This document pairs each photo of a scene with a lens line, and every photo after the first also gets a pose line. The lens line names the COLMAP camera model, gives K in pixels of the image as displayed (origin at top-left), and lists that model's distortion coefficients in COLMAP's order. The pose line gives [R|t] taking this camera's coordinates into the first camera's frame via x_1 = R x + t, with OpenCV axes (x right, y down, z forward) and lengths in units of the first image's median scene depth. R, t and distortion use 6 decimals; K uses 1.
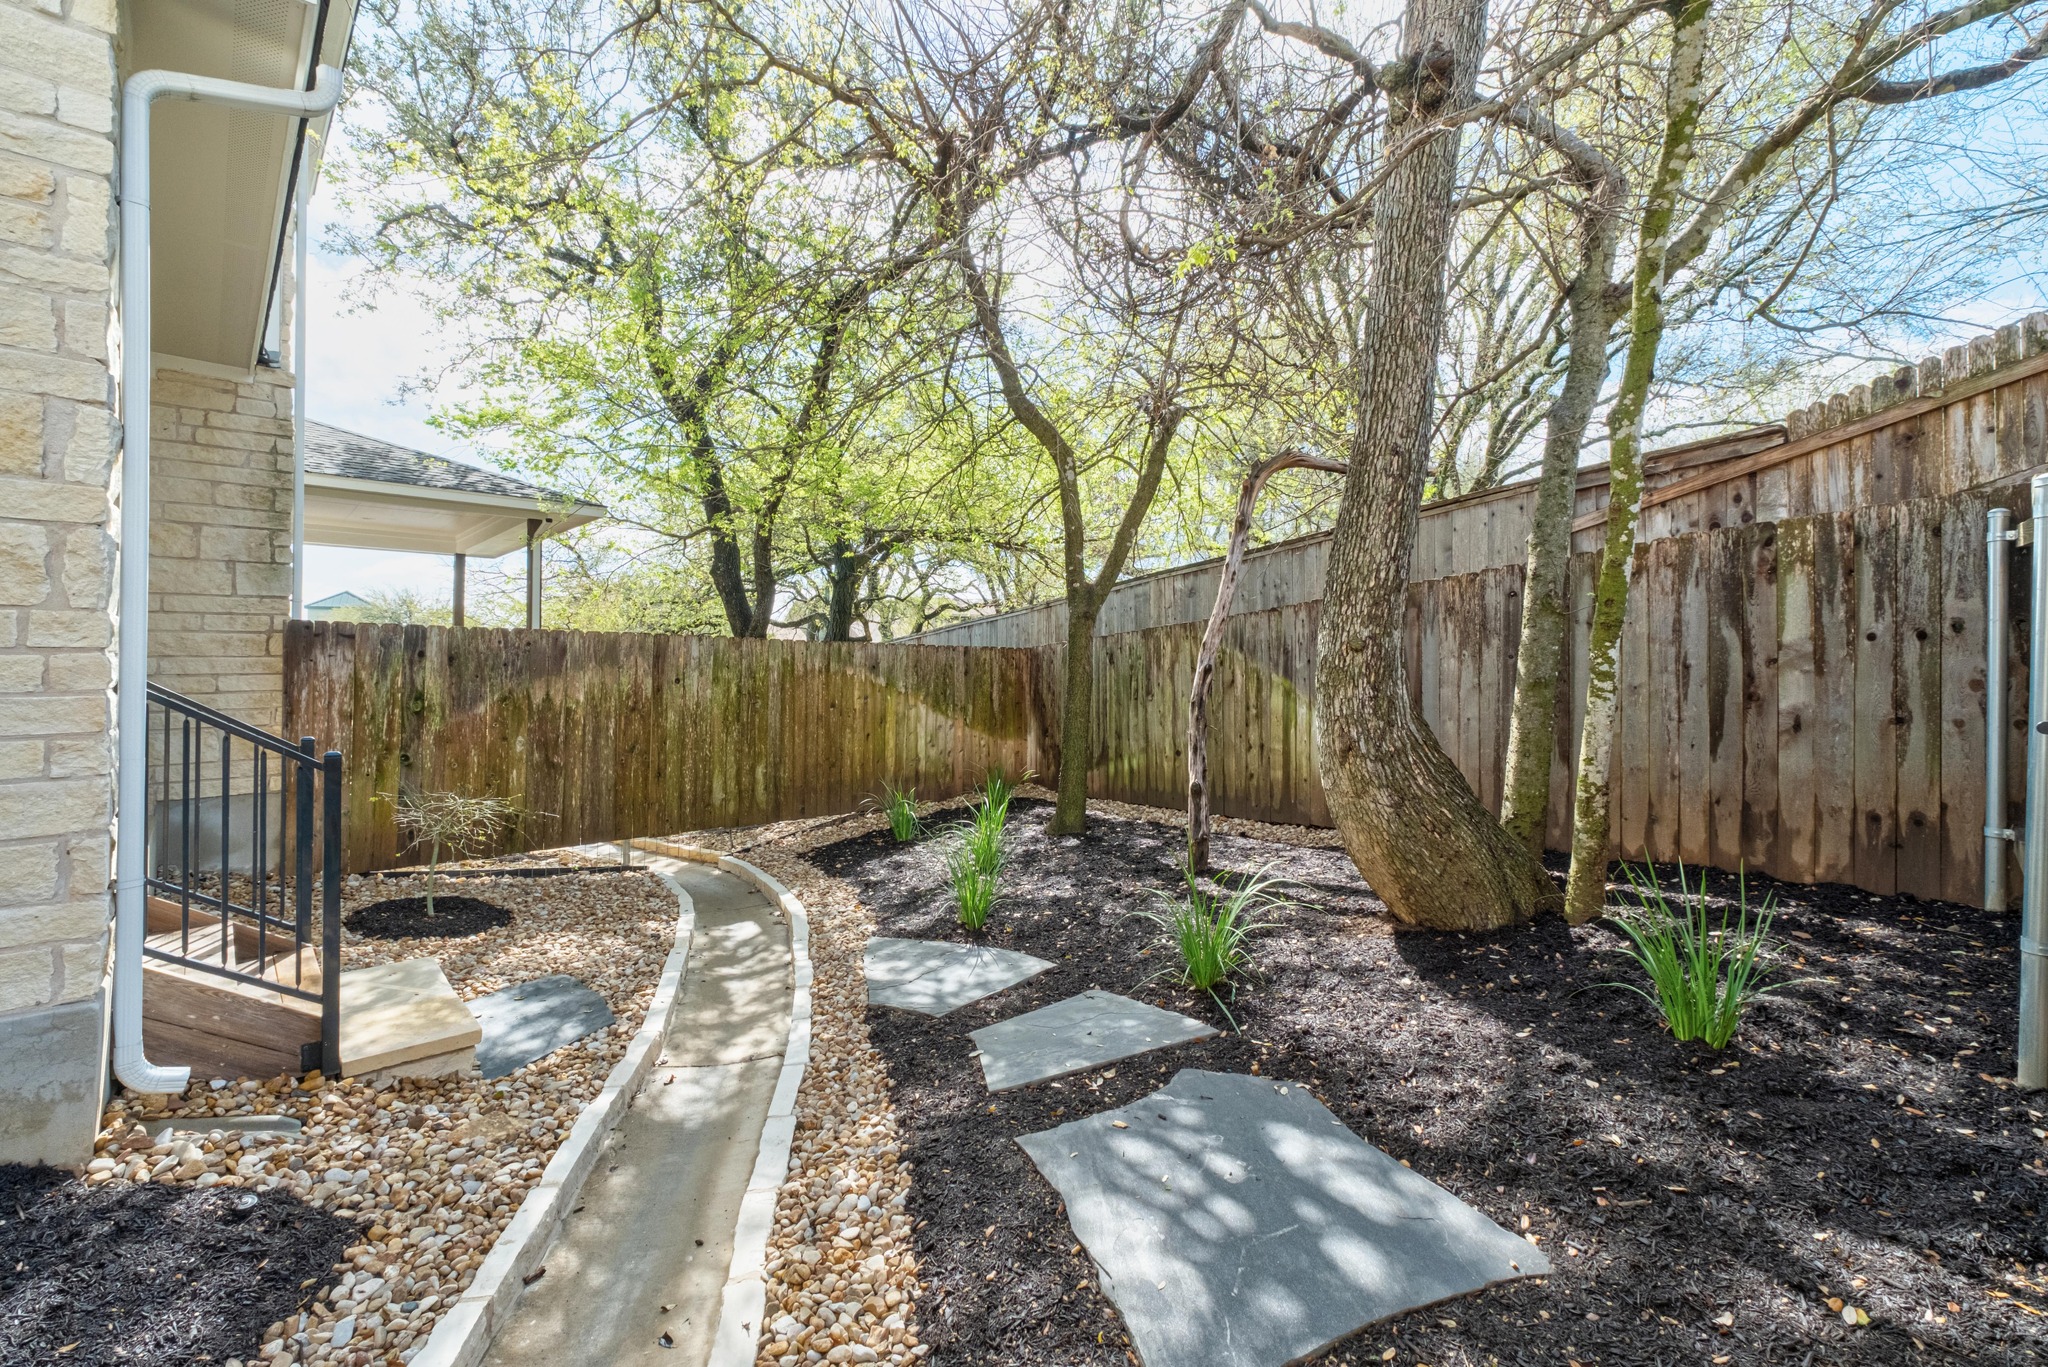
lens RADIAL K [[860.9, 0, 1021.0], [0, 860.9, 658.1], [0, 0, 1]] dist [-0.017335, 0.006529]
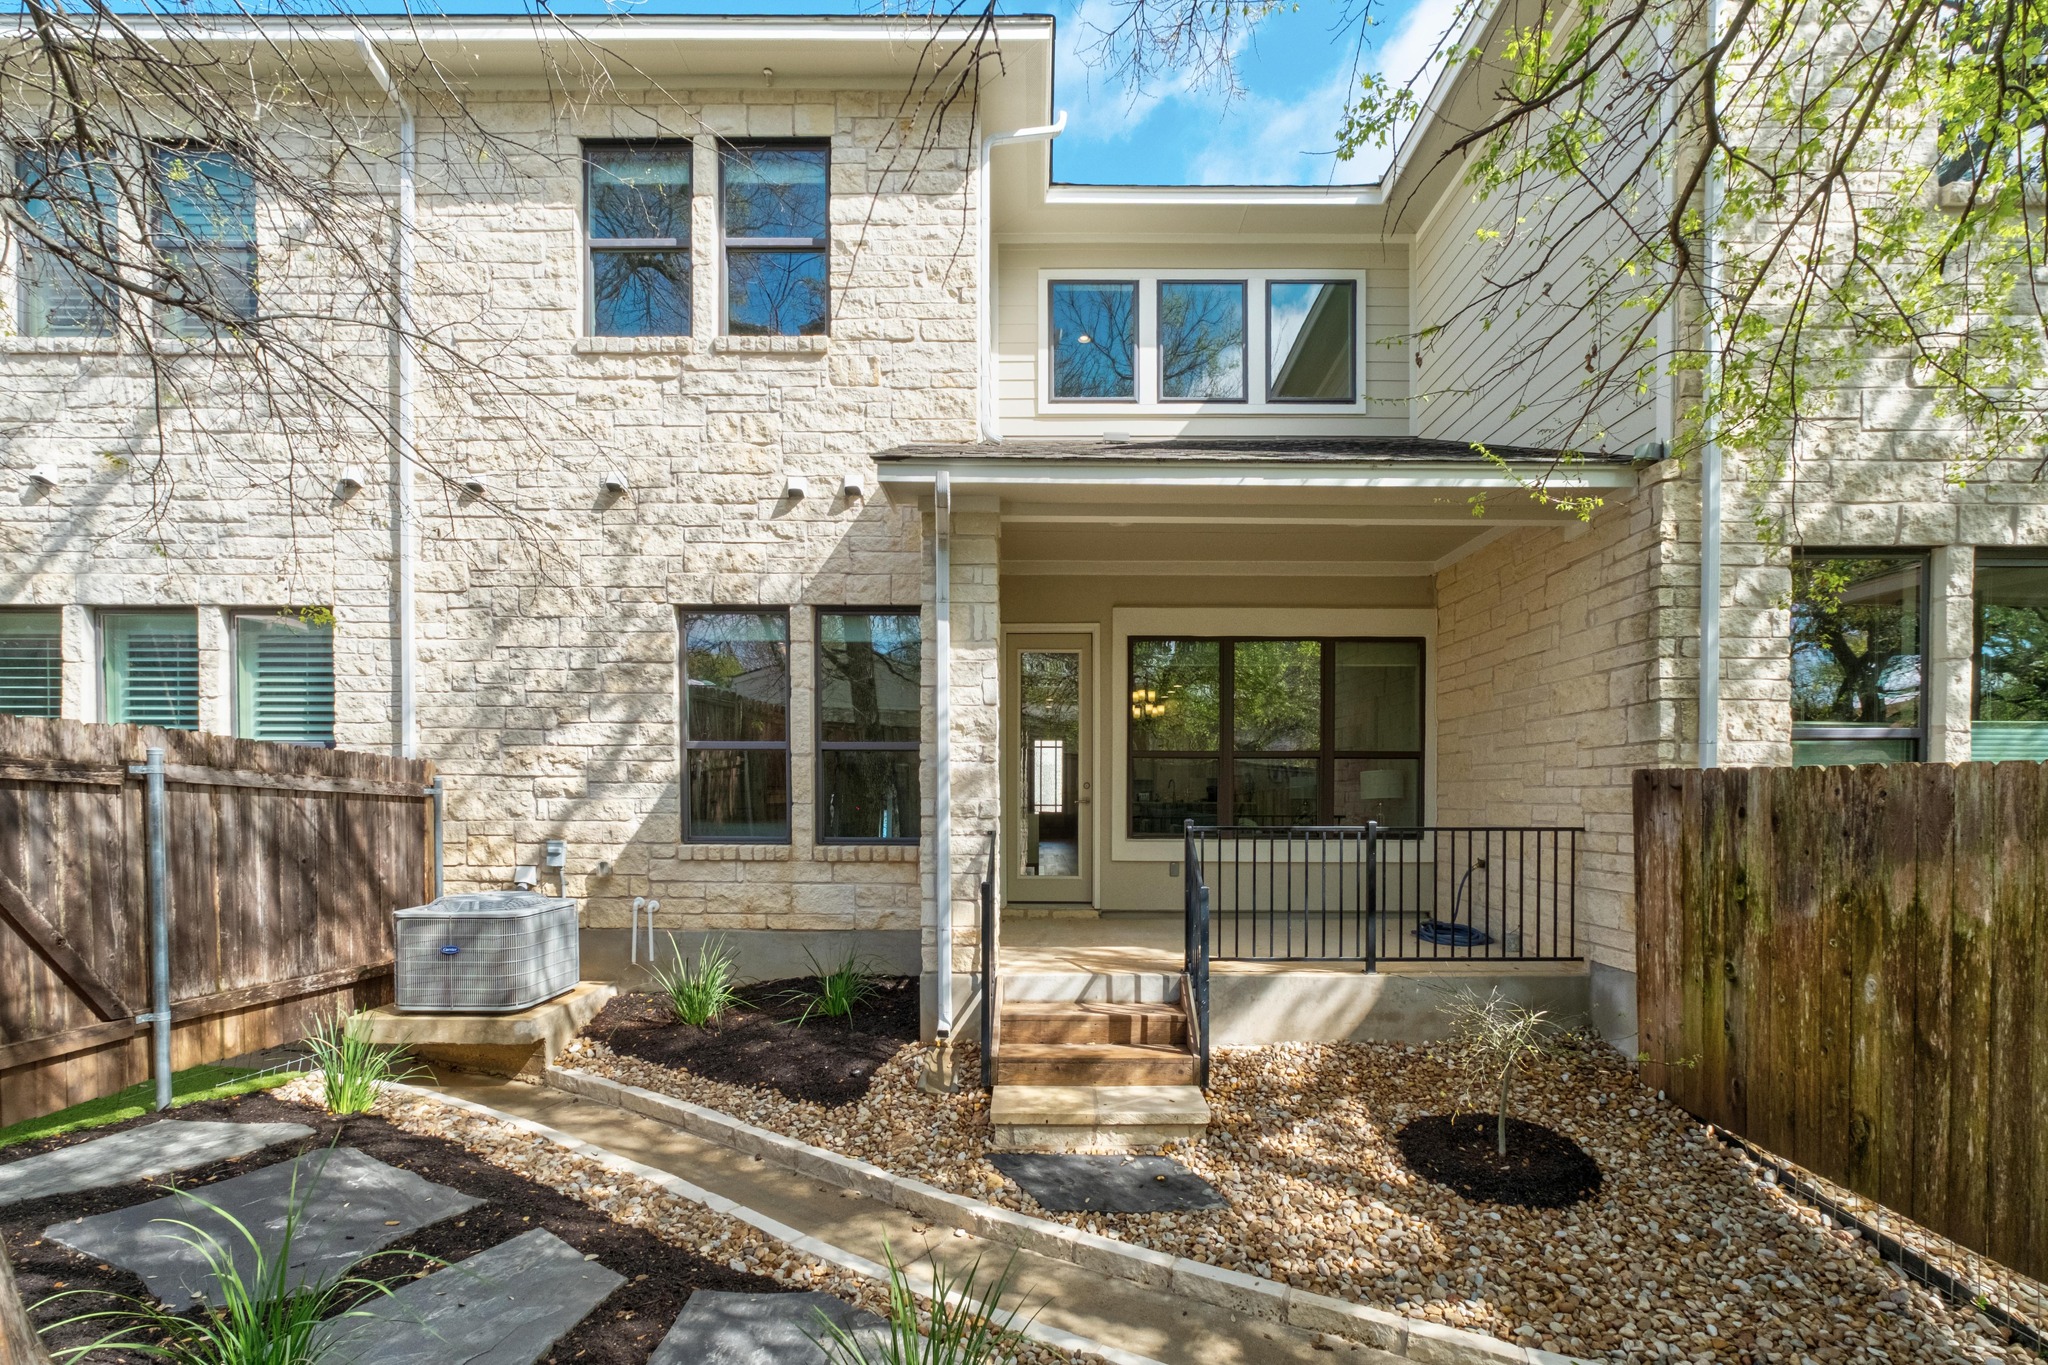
lens RADIAL K [[917.4, 0, 1020.6], [0, 917.4, 814.4], [0, 0, 1]] dist [-0.019062, 0.009009]
pose [[-0.697481, 0.017794, -0.716382, 0.156917], [0.010465, 0.999838, 0.014646, -0.017504], [0.716527, 0.002719, -0.697554, 0.994692]]
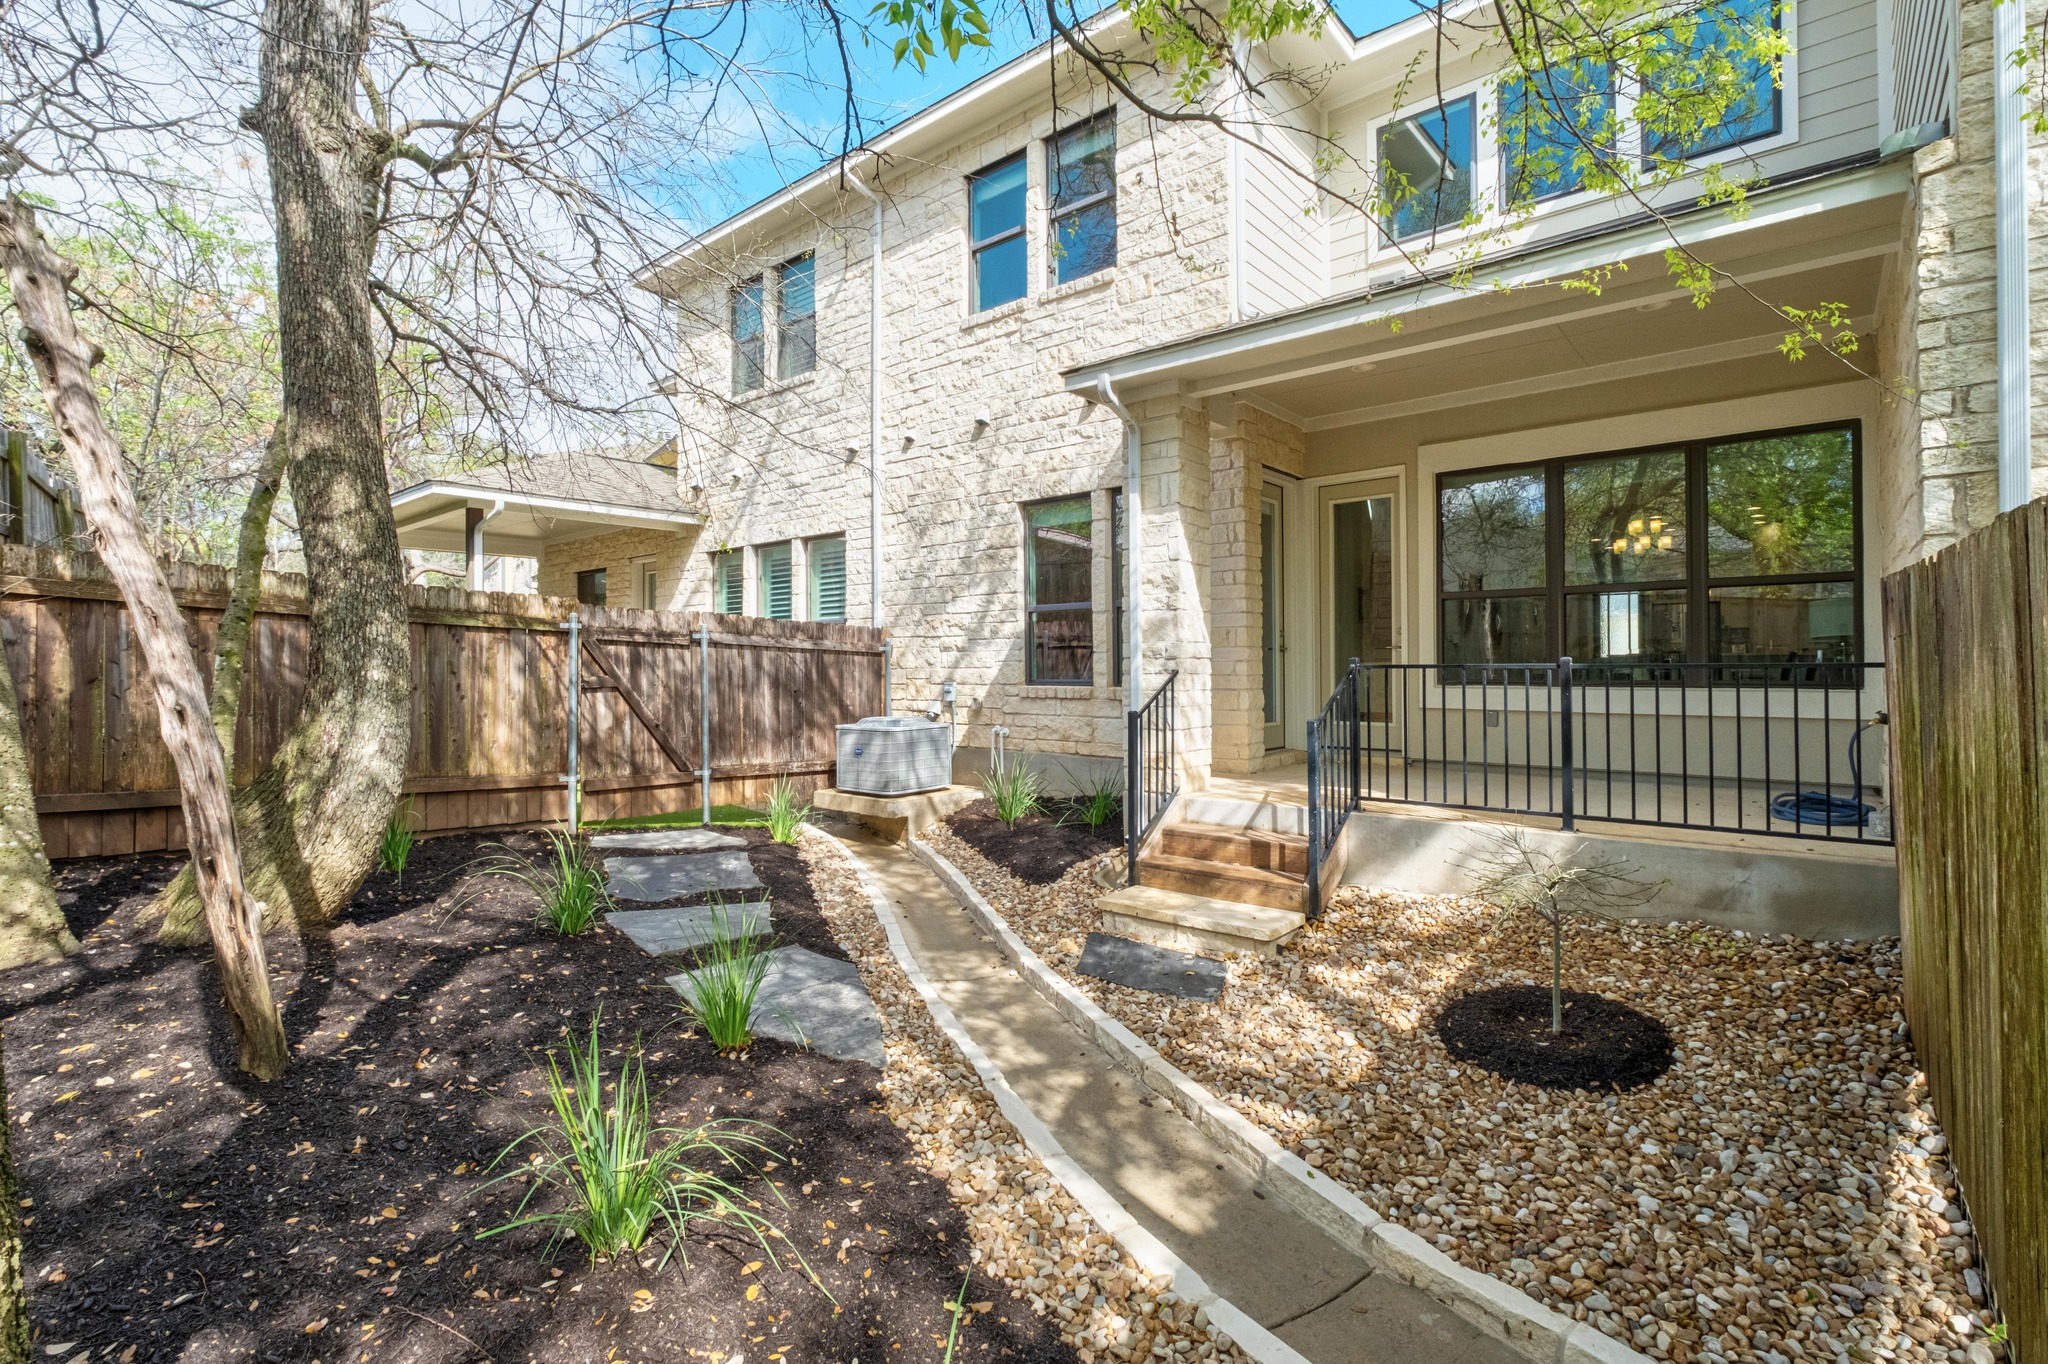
lens RADIAL K [[900.6, 0, 1025.5], [0, 900.6, 660.1], [0, 0, 1]] dist [-0.021128, 0.008524]
pose [[-0.993015, 0.014703, -0.117068, -0.162638], [0.016763, 0.999721, -0.016634, 0.012004], [0.116791, -0.018480, -0.992985, 1.310566]]
